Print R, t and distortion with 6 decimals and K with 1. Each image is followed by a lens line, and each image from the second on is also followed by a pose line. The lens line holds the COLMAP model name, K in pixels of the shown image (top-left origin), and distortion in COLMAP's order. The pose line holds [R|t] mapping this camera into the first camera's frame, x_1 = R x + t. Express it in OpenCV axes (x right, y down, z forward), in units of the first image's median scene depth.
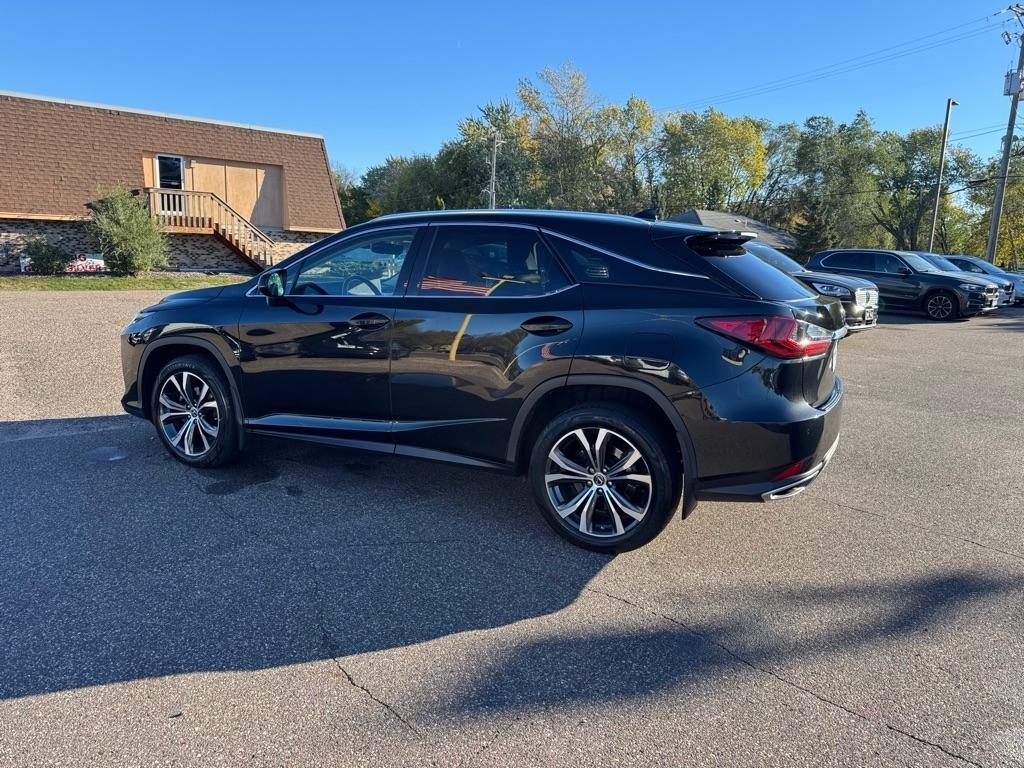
lens RADIAL K [[728.7, 0, 512.3], [0, 728.7, 383.6], [0, 0, 1]] dist [0.048155, -0.054808]
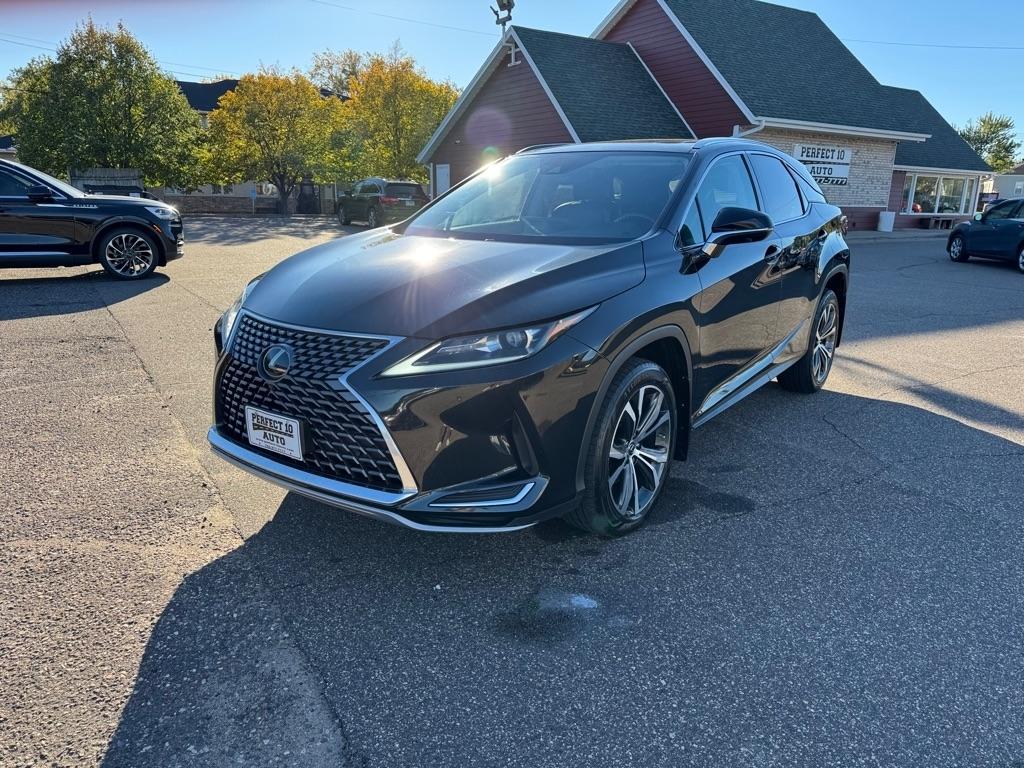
lens RADIAL K [[728.7, 0, 519.4], [0, 728.7, 388.7], [0, 0, 1]] dist [0.048155, -0.054808]
pose [[0.172008, -0.283617, 0.943385, -0.212246], [0.171159, 0.951697, 0.254908, -0.038503], [-0.970112, 0.117623, 0.212243, 0.196648]]
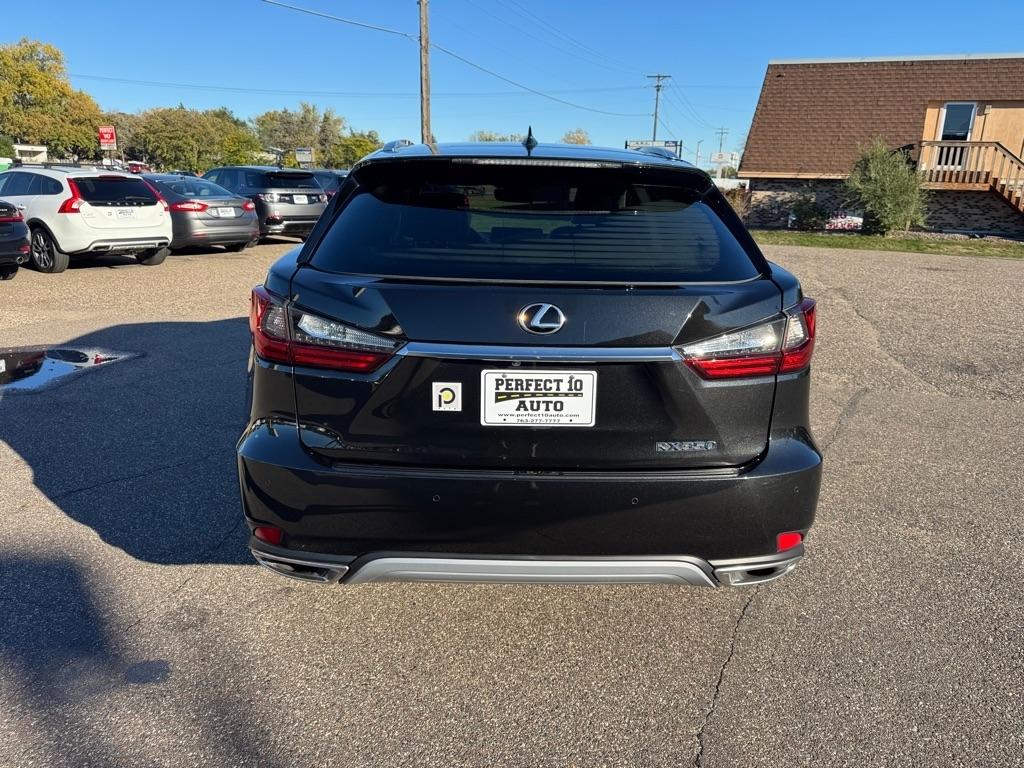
lens RADIAL K [[728.7, 0, 512.3], [0, 728.7, 380.9], [0, 0, 1]] dist [0.048155, -0.054808]
pose [[0.461329, 0.216022, -0.860529, 0.141633], [-0.174908, 0.973016, 0.150492, -0.020457], [0.869818, 0.081087, 0.486664, 0.121652]]
